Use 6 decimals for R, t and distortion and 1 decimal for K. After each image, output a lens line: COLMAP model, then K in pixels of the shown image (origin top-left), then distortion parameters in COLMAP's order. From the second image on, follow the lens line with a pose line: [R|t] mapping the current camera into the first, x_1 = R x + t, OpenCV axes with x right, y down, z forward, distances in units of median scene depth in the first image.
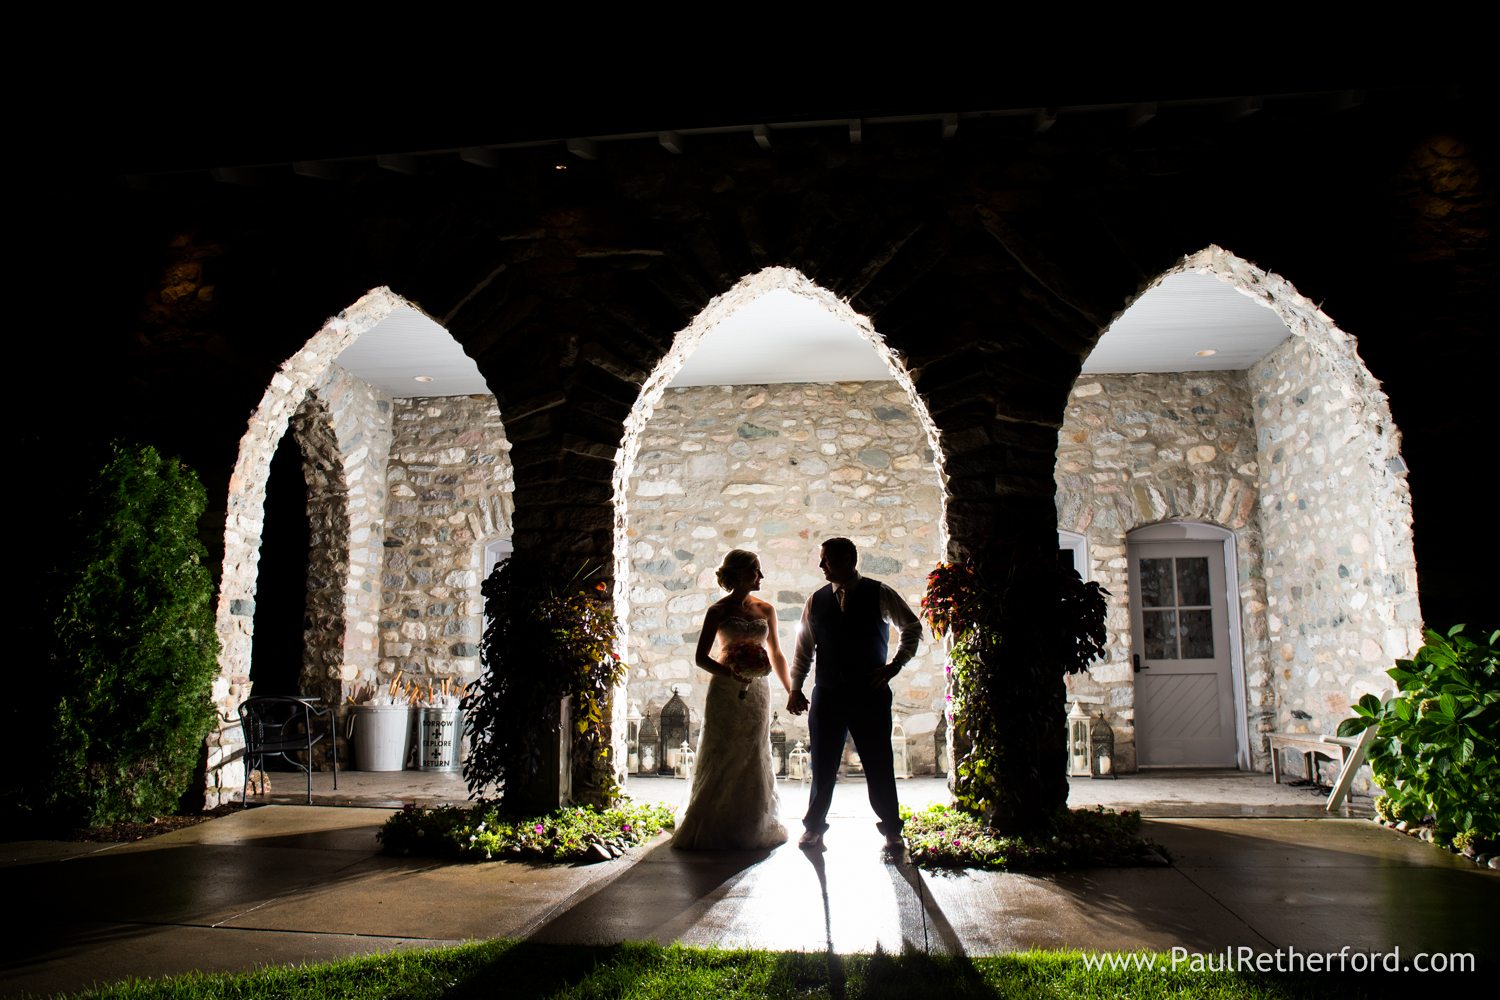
lens RADIAL K [[1042.8, 0, 750.0], [0, 1042.8, 500.0], [0, 0, 1]] dist [-0.115049, 0.105637]
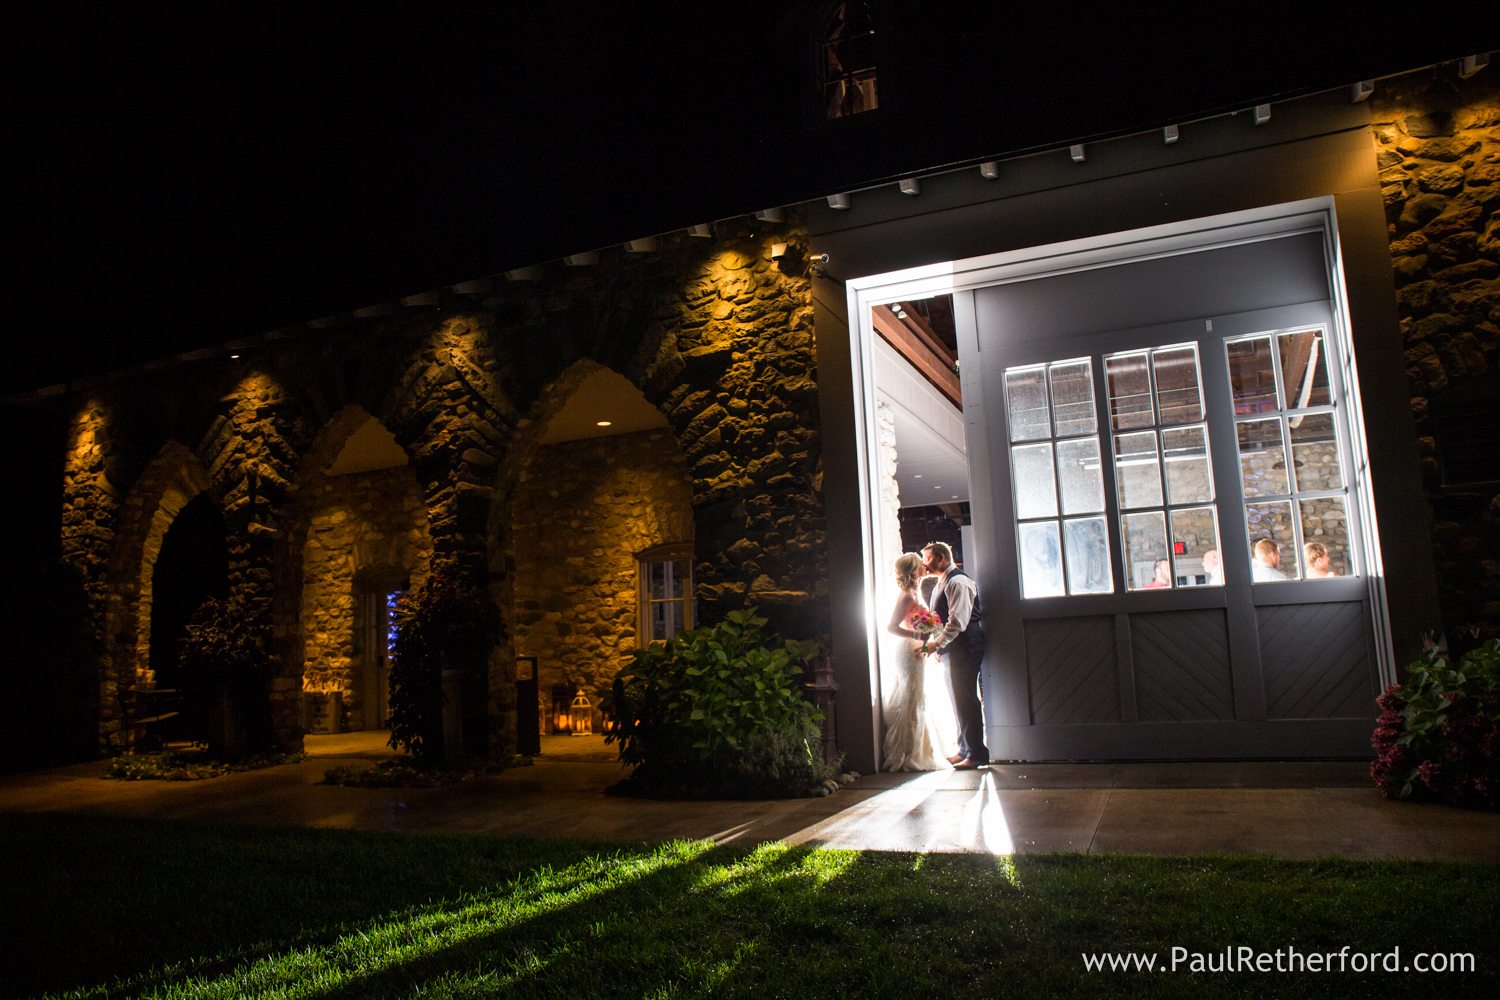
lens RADIAL K [[1042.8, 0, 750.0], [0, 1042.8, 500.0], [0, 0, 1]] dist [-0.115049, 0.105637]
pose [[0.959109, -0.088646, -0.268797, 0.679711], [0.092179, 0.995742, 0.000525, -0.018095], [0.267606, -0.025281, 0.963197, -0.225908]]
